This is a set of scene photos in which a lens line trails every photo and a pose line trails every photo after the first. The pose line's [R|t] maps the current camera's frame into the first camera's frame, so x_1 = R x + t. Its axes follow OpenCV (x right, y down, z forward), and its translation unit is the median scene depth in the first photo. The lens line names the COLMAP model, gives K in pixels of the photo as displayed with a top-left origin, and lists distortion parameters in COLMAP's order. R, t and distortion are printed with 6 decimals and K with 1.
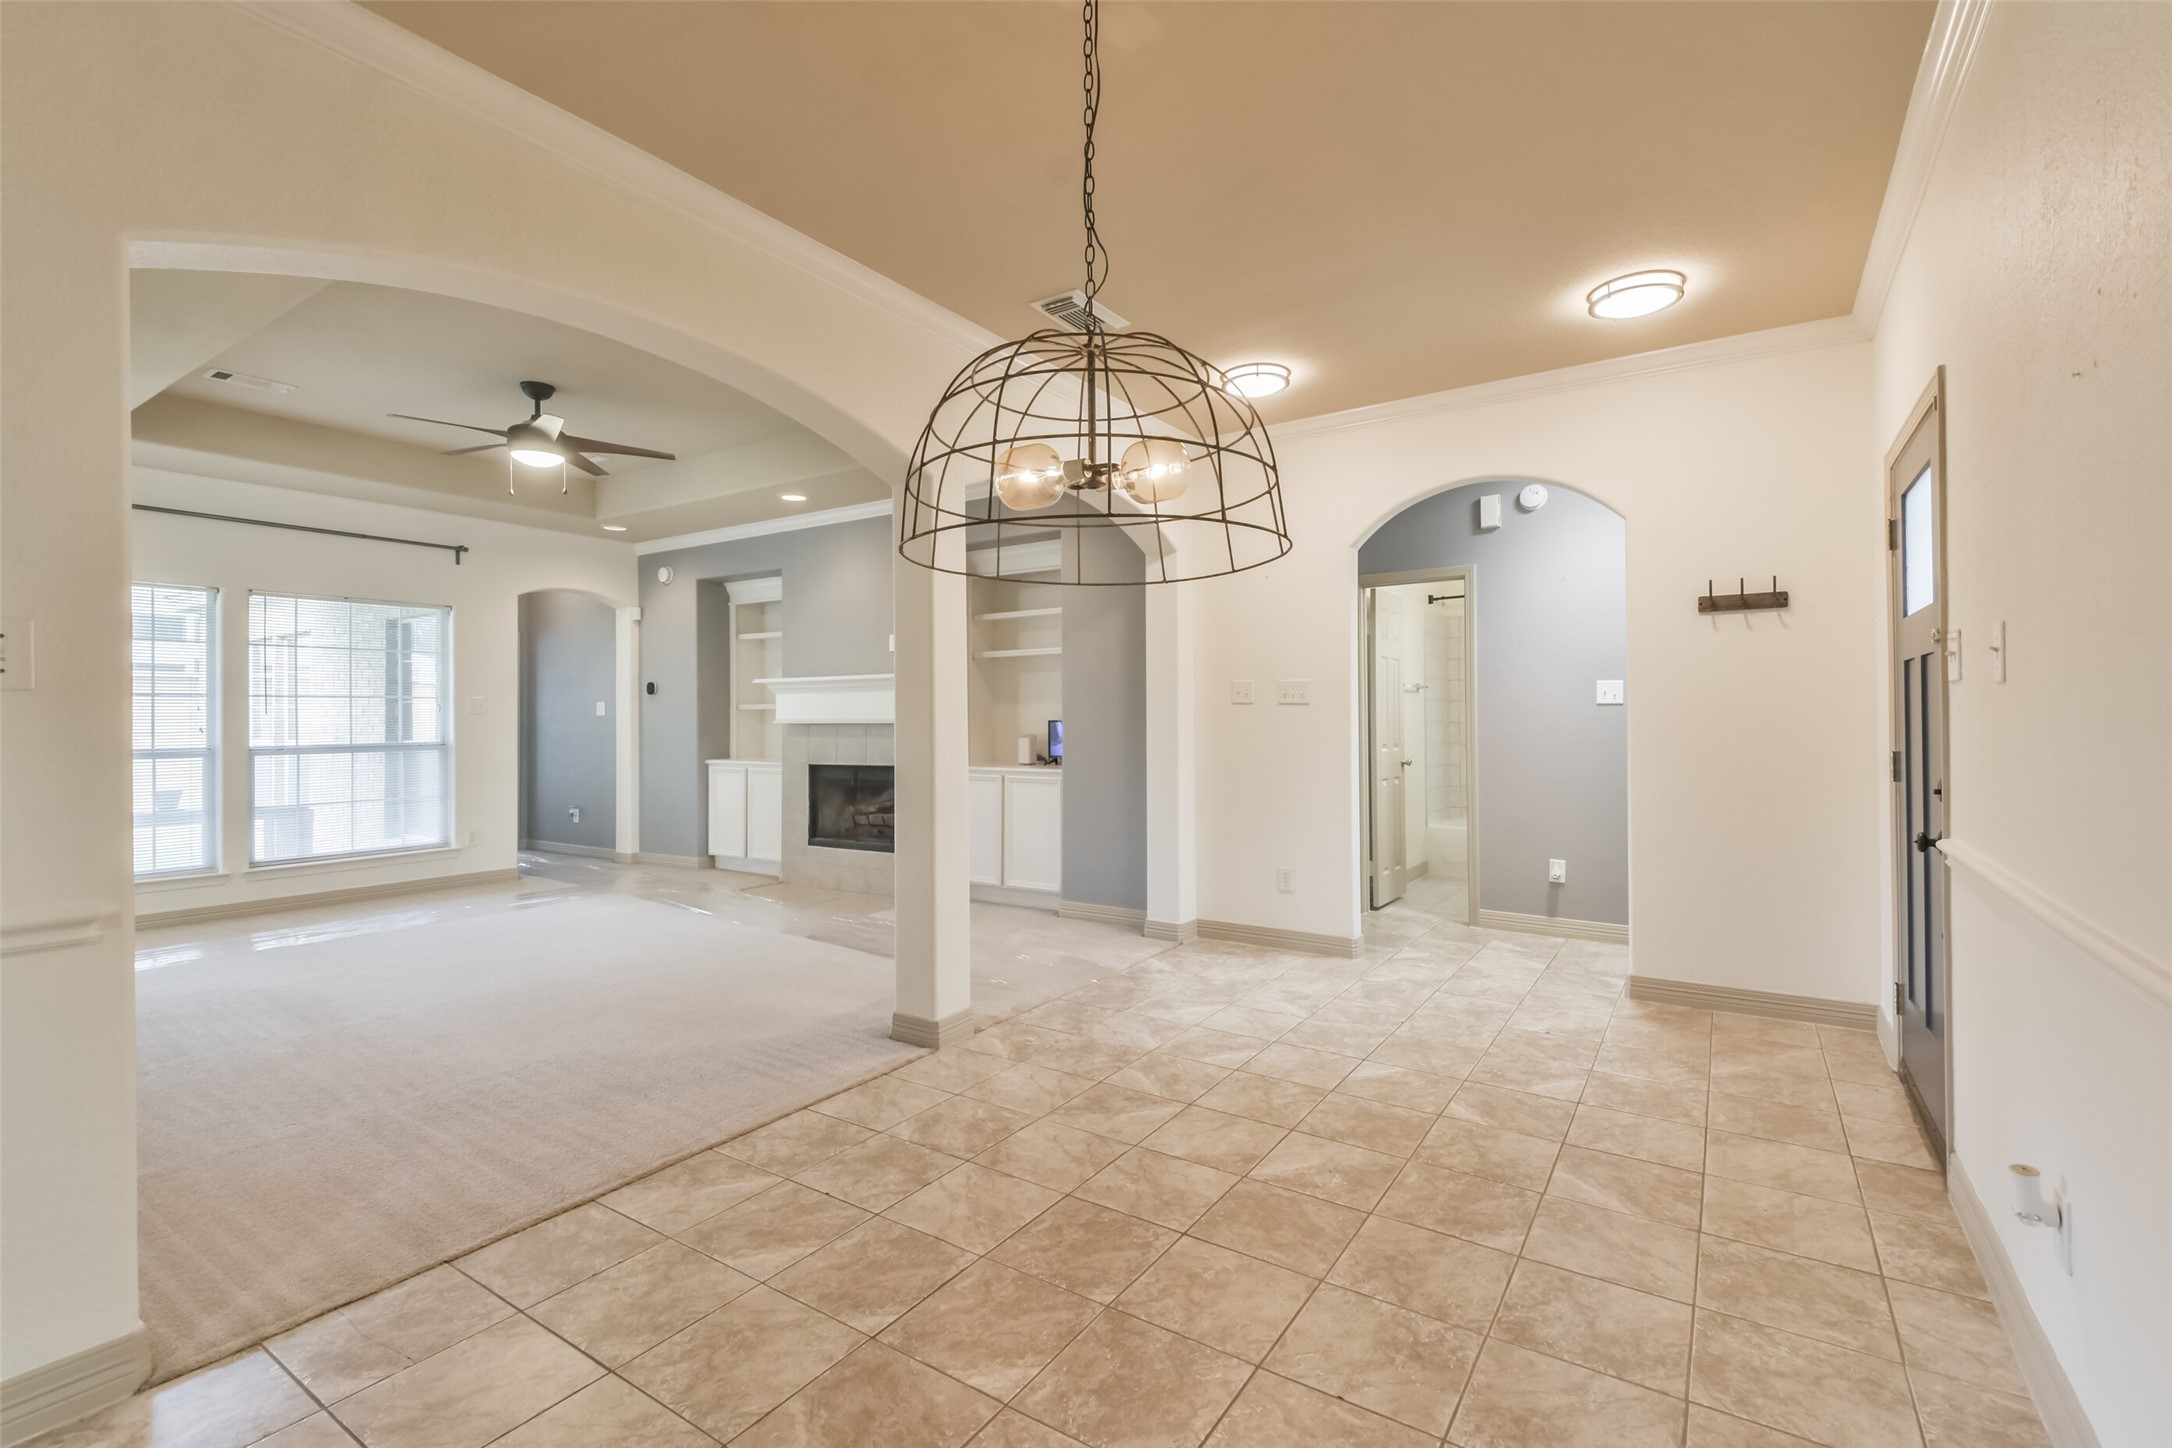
lens RADIAL K [[953.0, 0, 1104.7], [0, 953.0, 707.9], [0, 0, 1]] dist [0.014449, -0.004169]
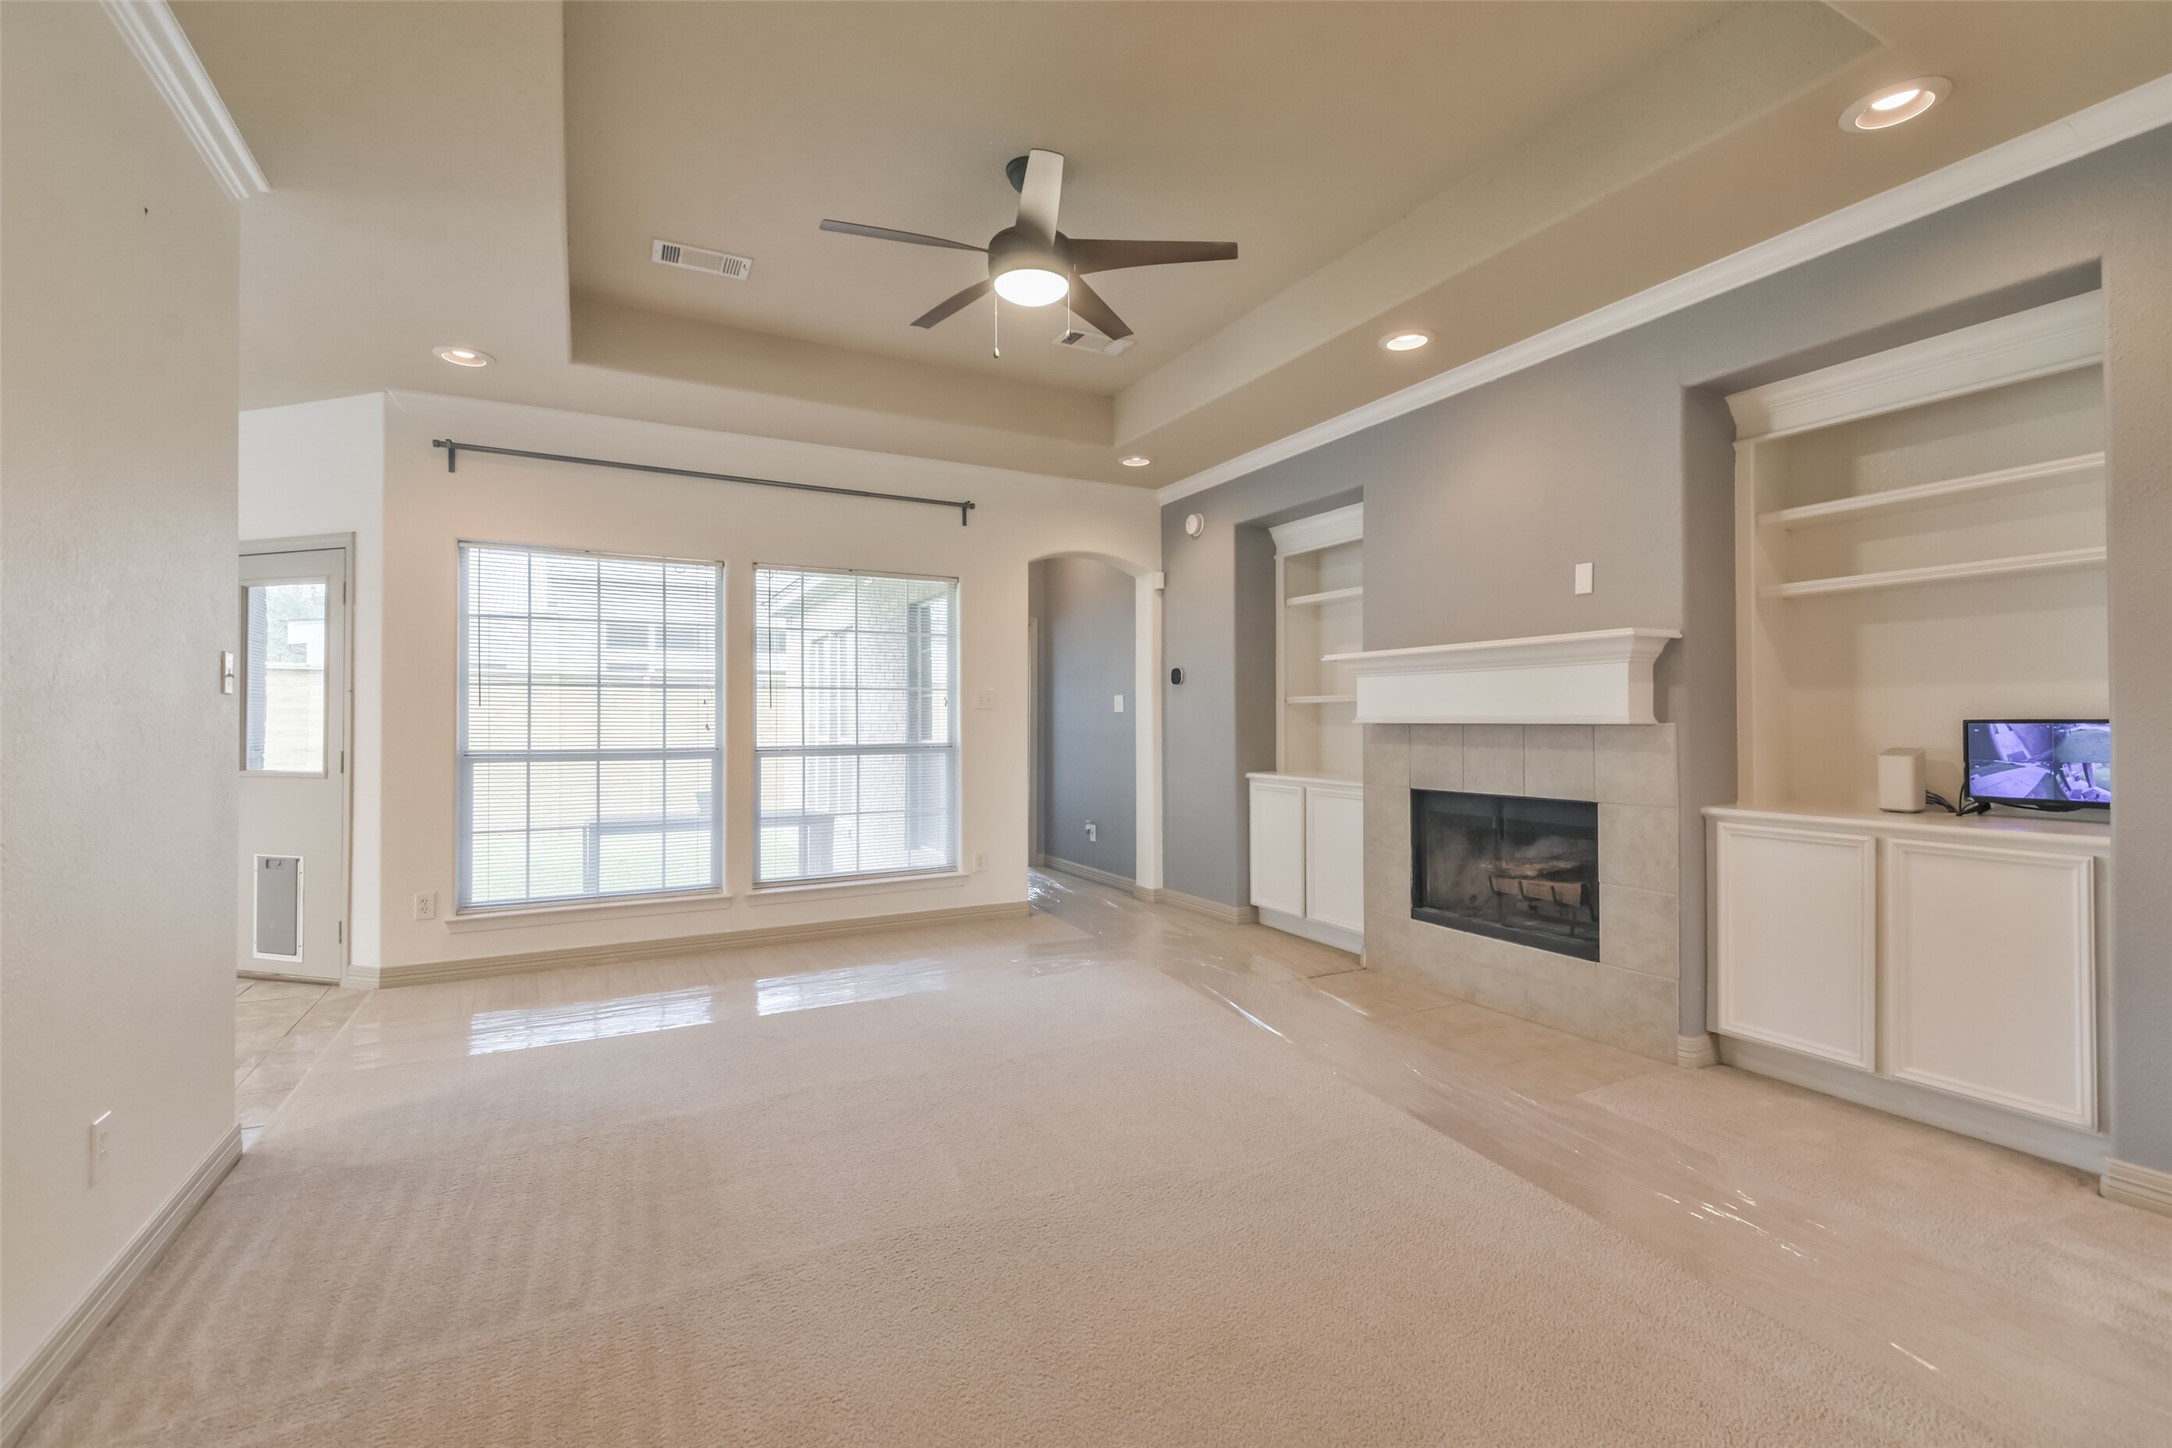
lens RADIAL K [[953.0, 0, 1086.2], [0, 953.0, 723.1], [0, 0, 1]] dist [0.014449, -0.004169]
pose [[0.868843, 0.005937, -0.495052, -0.182831], [0.001294, 0.999897, 0.014262, 0.006877], [0.495086, -0.013032, 0.868746, 0.344808]]
